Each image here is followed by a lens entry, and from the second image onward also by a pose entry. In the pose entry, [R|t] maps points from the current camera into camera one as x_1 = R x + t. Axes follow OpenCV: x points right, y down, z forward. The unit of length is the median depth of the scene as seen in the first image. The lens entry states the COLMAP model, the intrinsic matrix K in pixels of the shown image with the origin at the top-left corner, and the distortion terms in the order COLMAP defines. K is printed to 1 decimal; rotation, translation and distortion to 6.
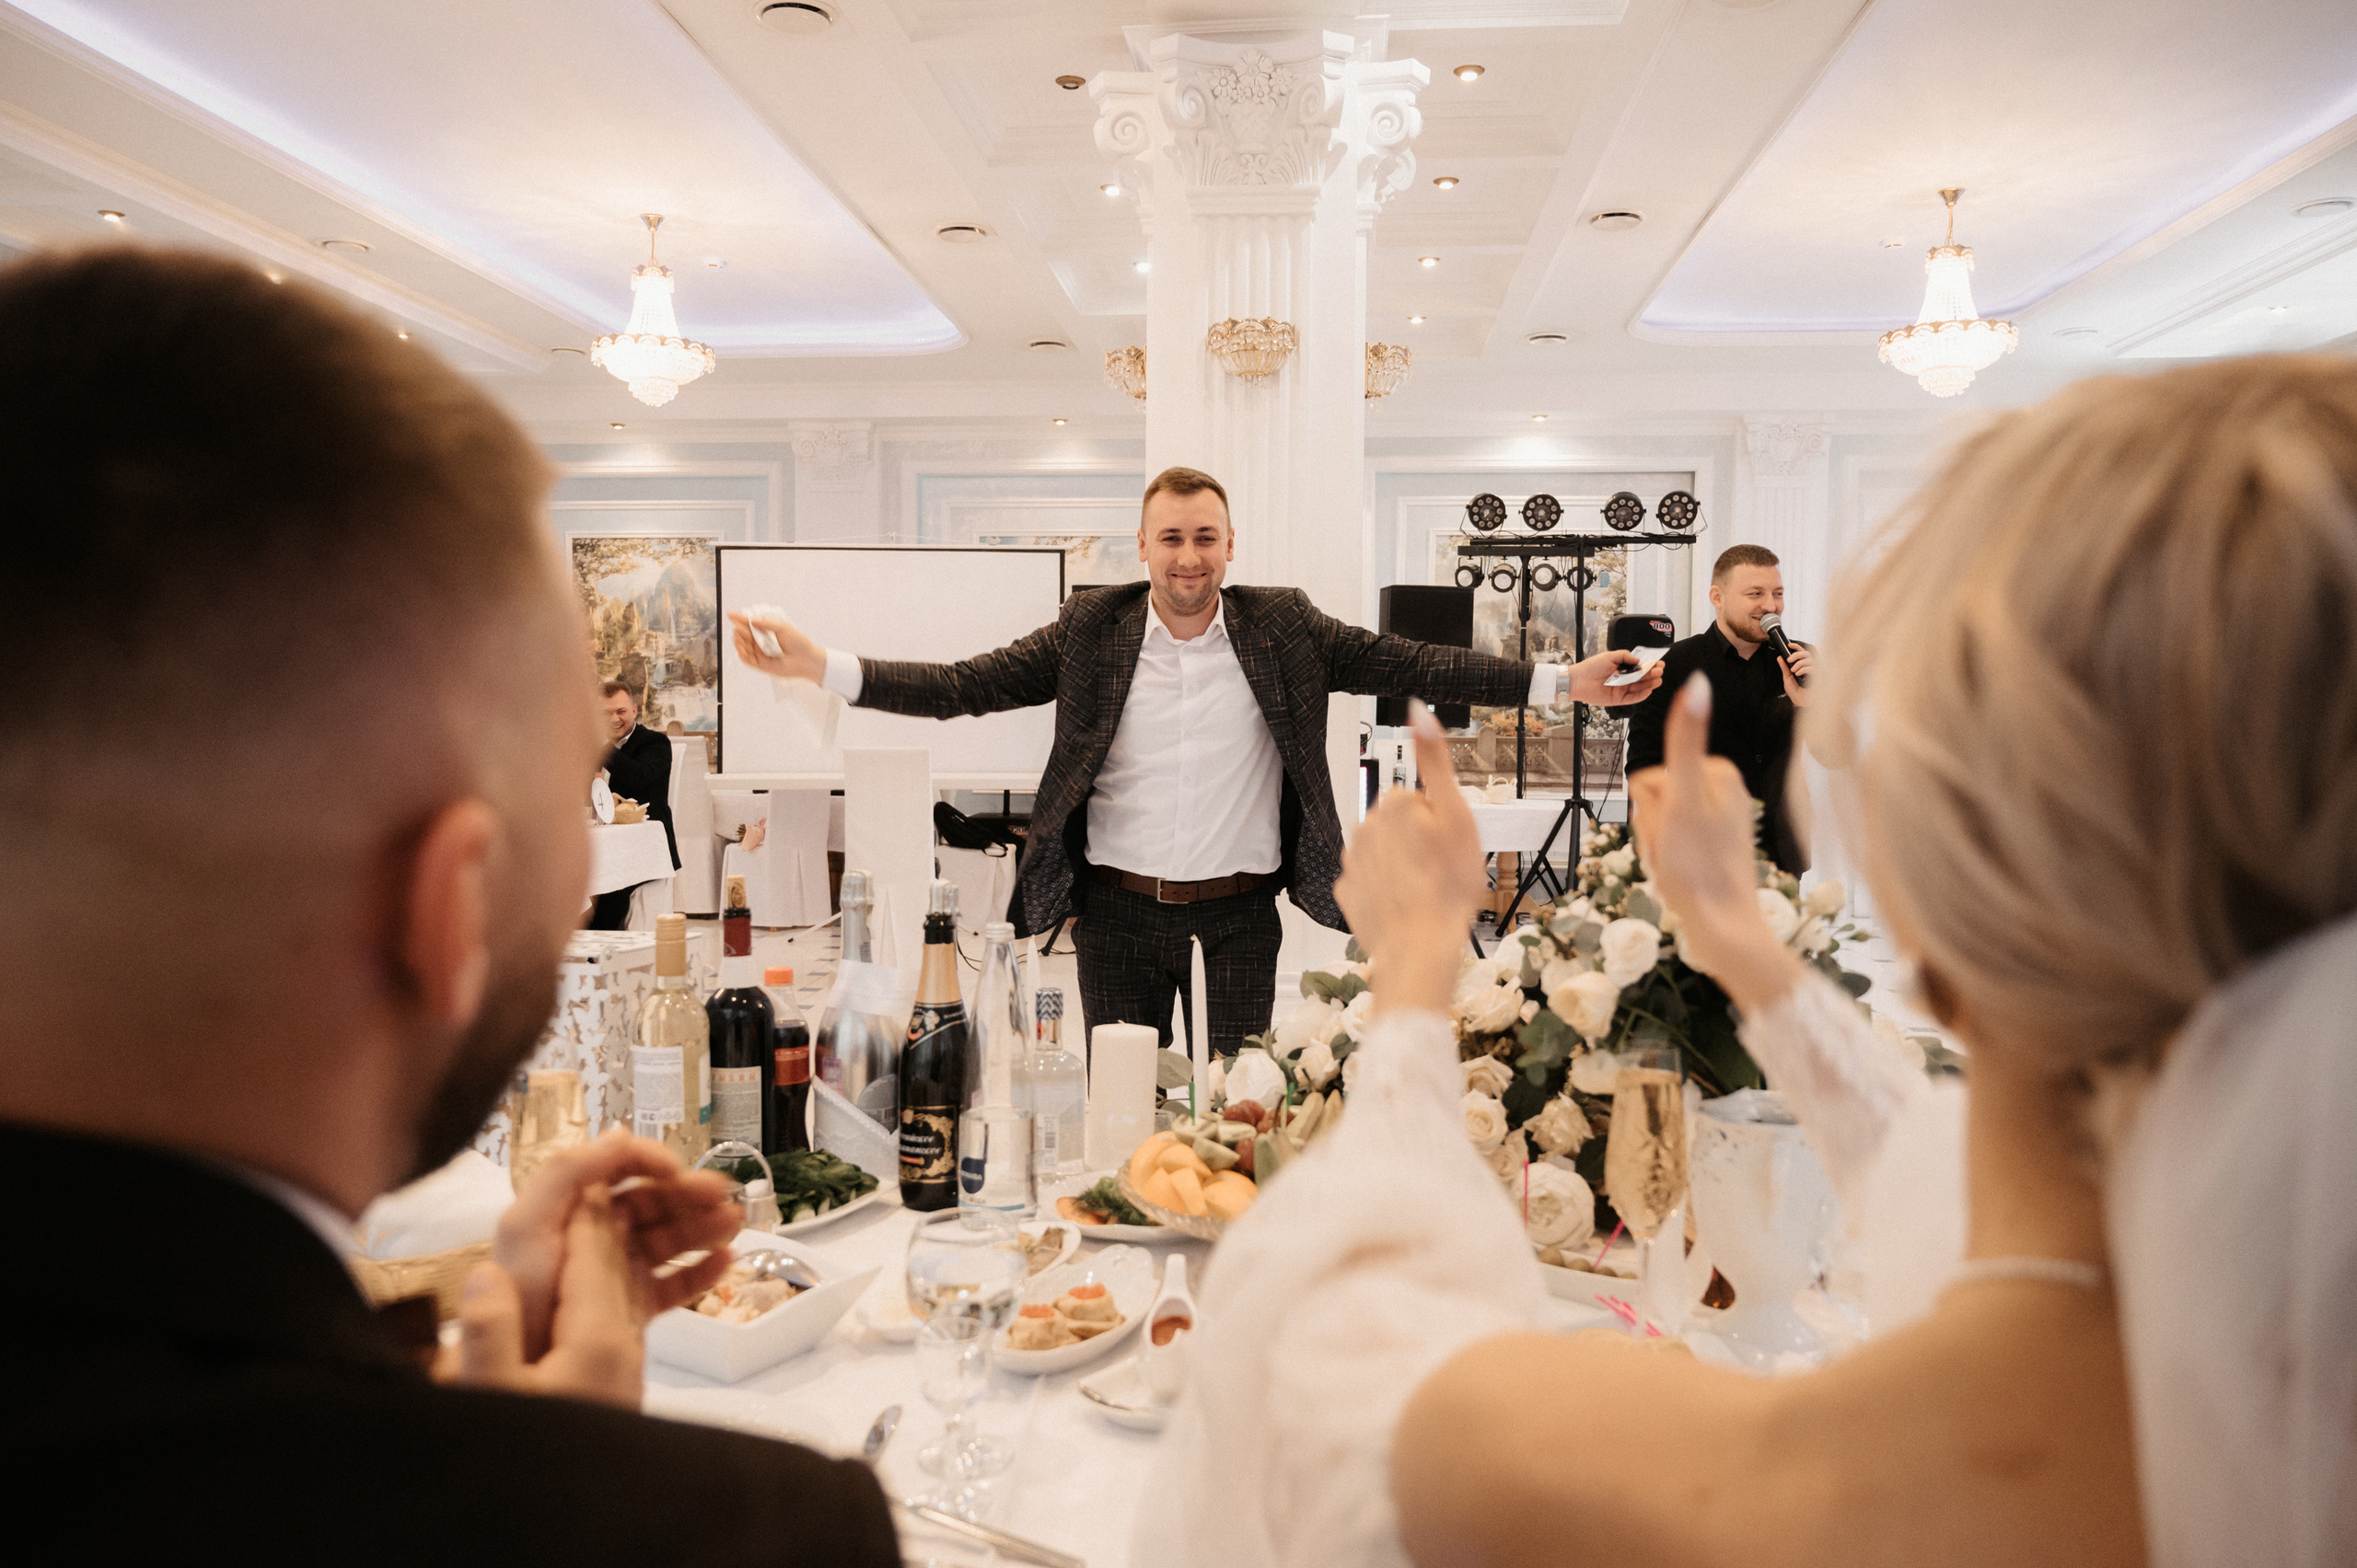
lens RADIAL K [[1678.2, 0, 1185.9], [0, 1678.2, 784.8], [0, 0, 1]] dist [-0.008034, -0.000449]
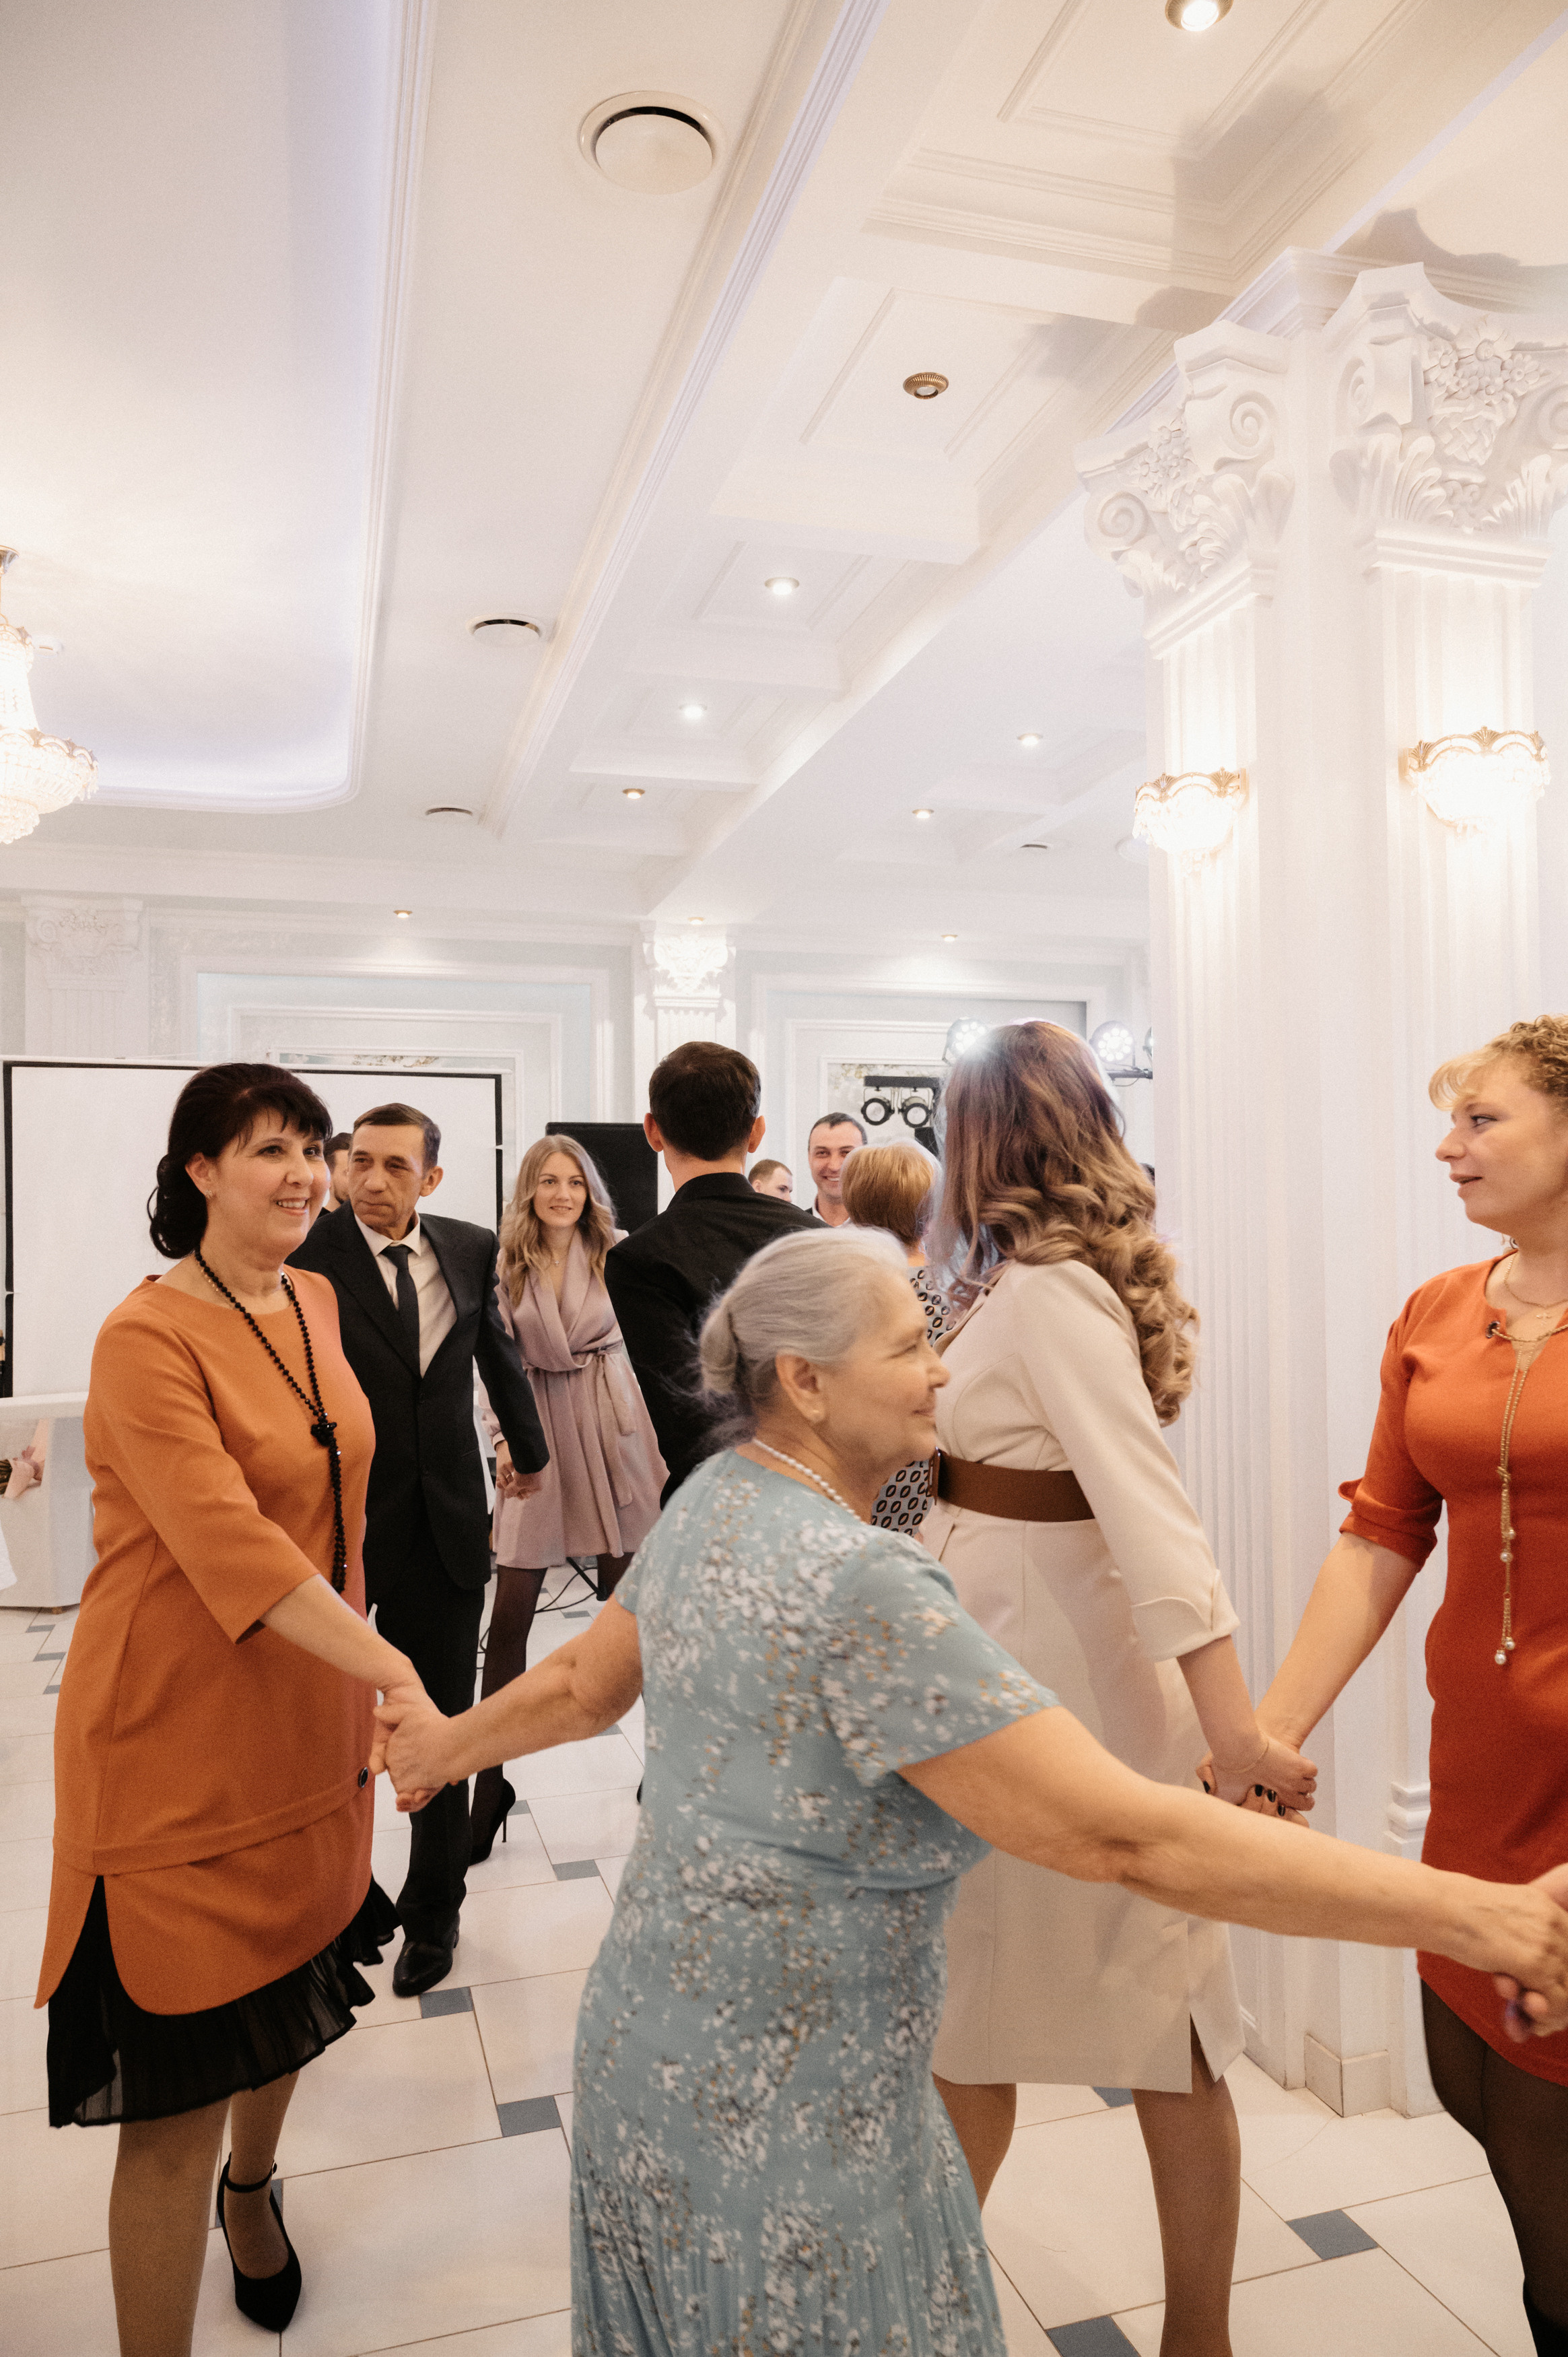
lens RADIAL K [[1590.0, 0, 830.6], [0, 1590.0, 1180.5], [0, 0, 1]] dist [-0.001773, 0.000708]
pose [[0.925470, -0.009353, 0.378705, -0.205808], [0.036129, 0.997318, -0.063659, -0.039246], [-0.377094, 0.072596, 0.923325, 0.270036]]
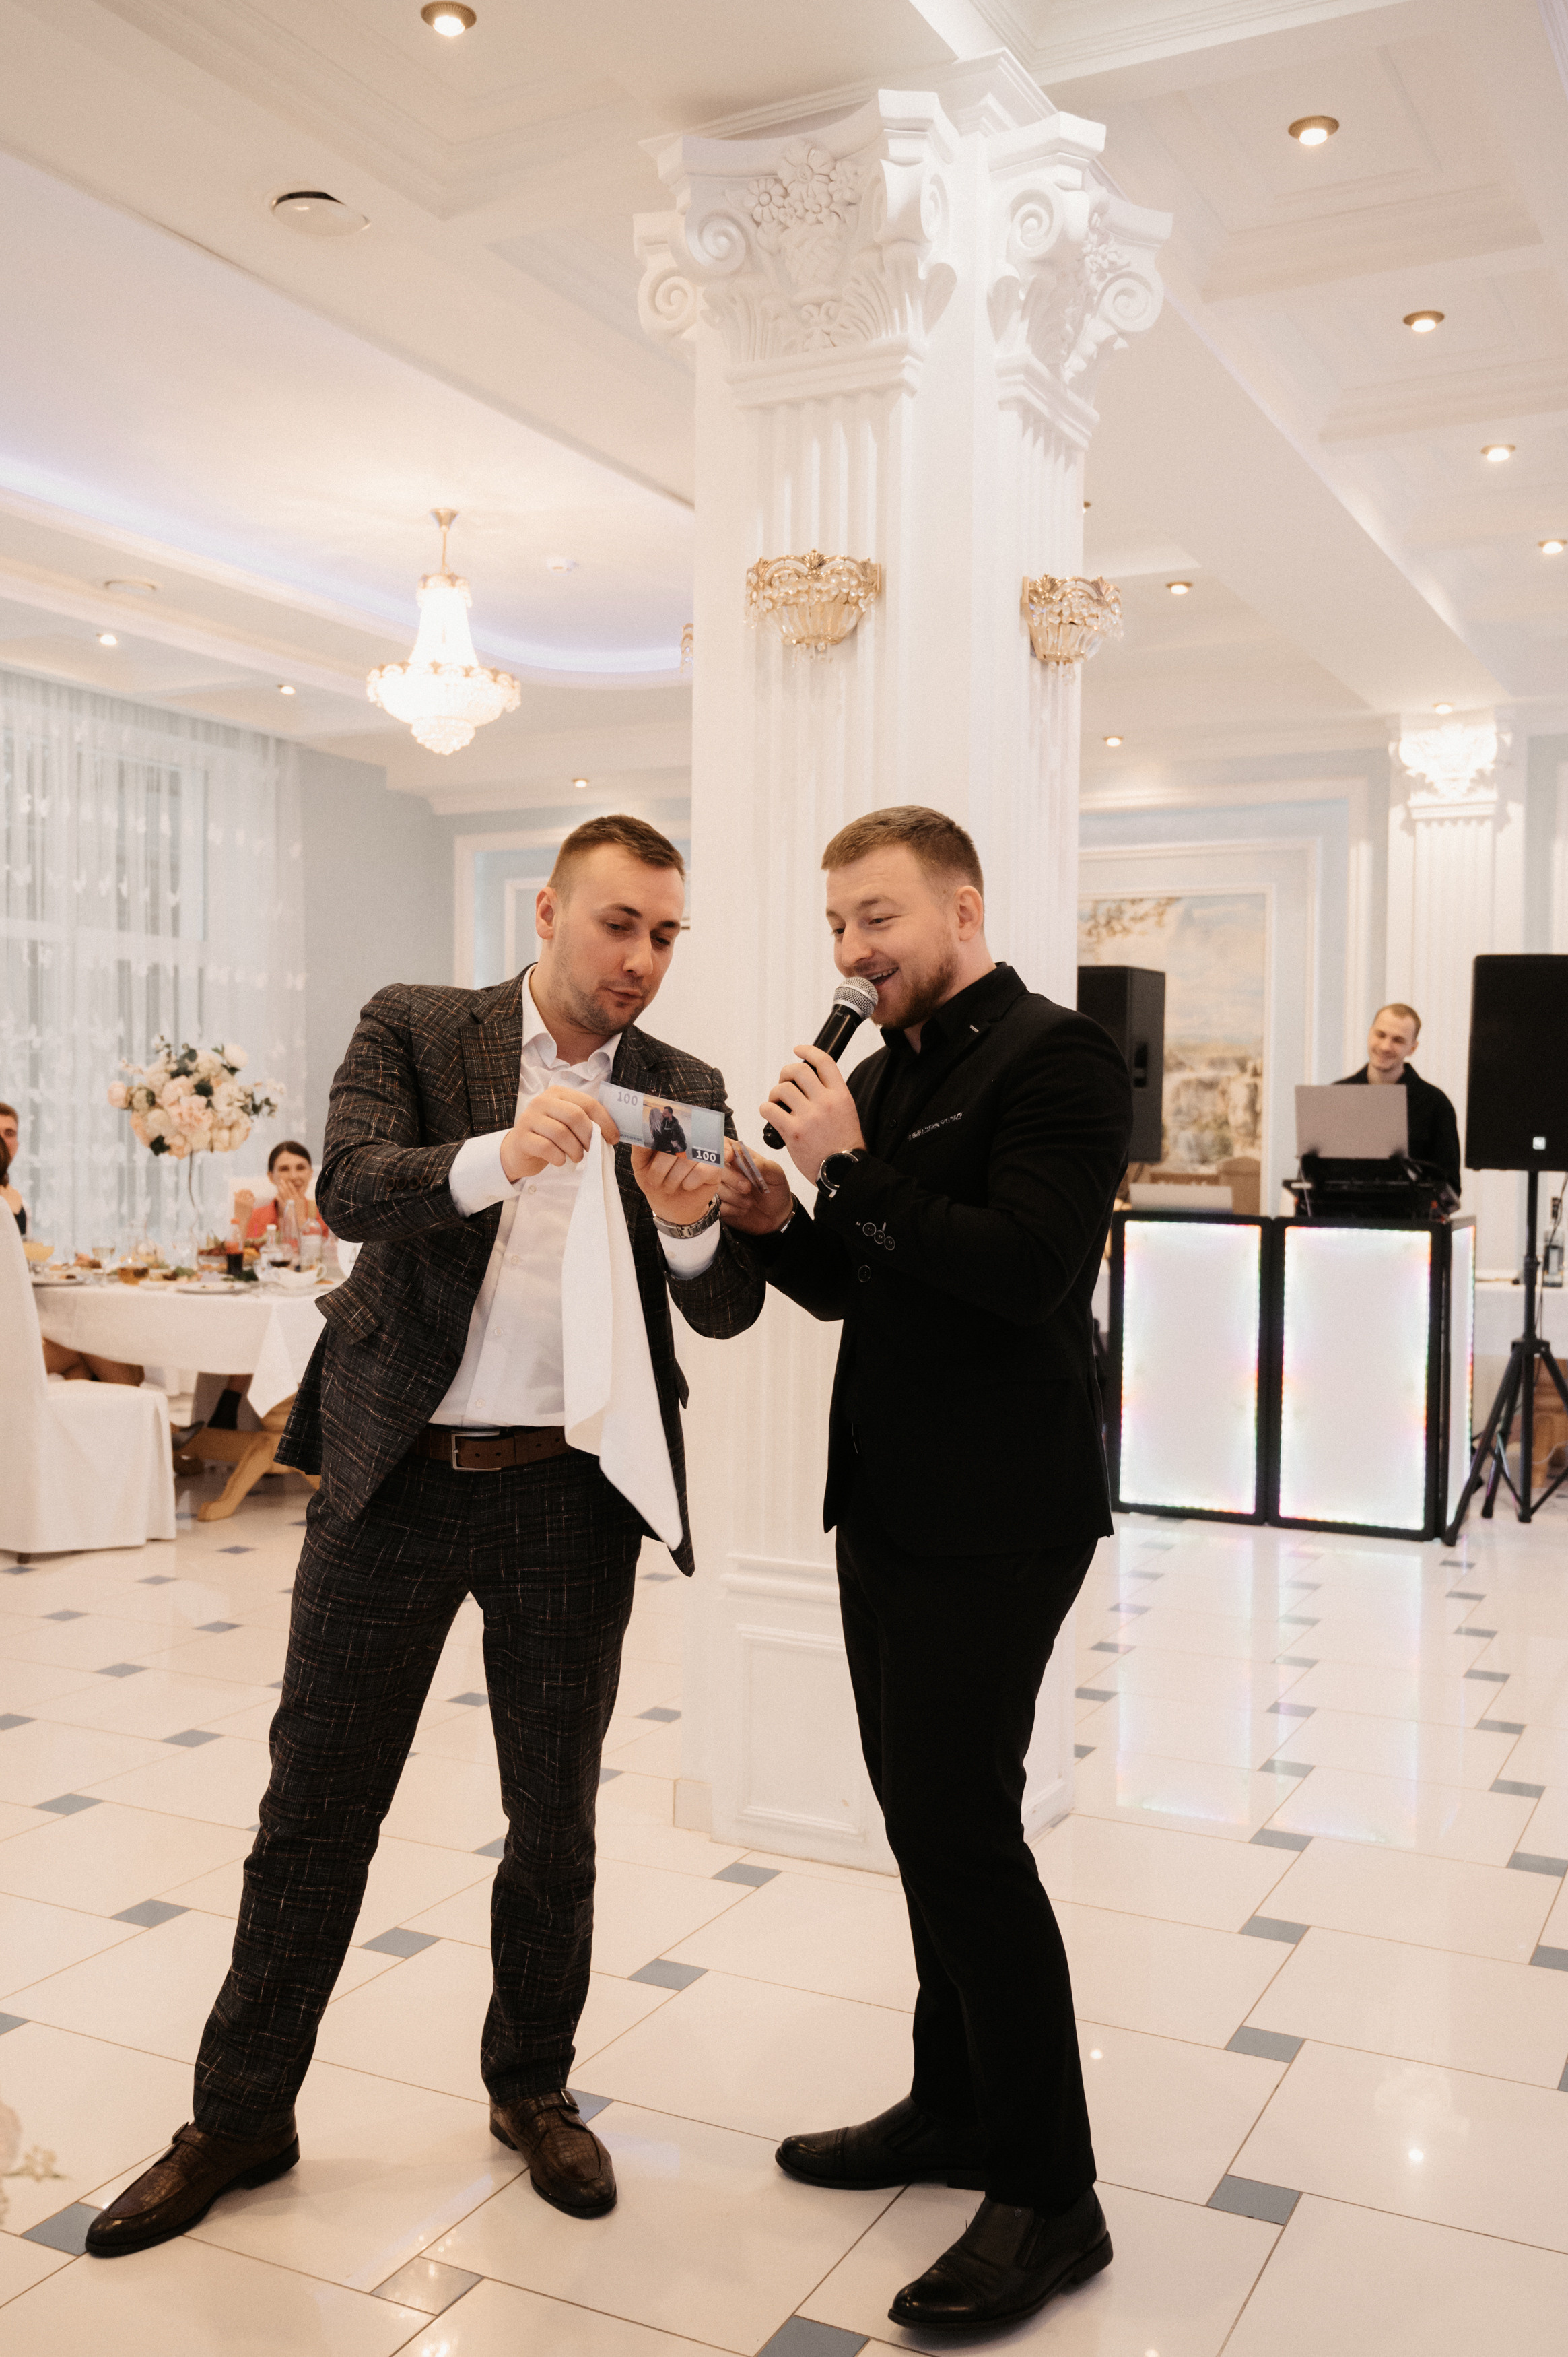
lens RADIAL K [[2117.8, 0, 784.0], [0, 2117.8, 1178.5], [0, 0, 1]] dist [0.003021, -0.008075]
pose [[0.924882, 0.011598, -0.380078, 0.169751], [-0.018769, 0.999709, -0.015167, -0.012542], [0.379792, 0.021162, 0.924830, 0.121128]]
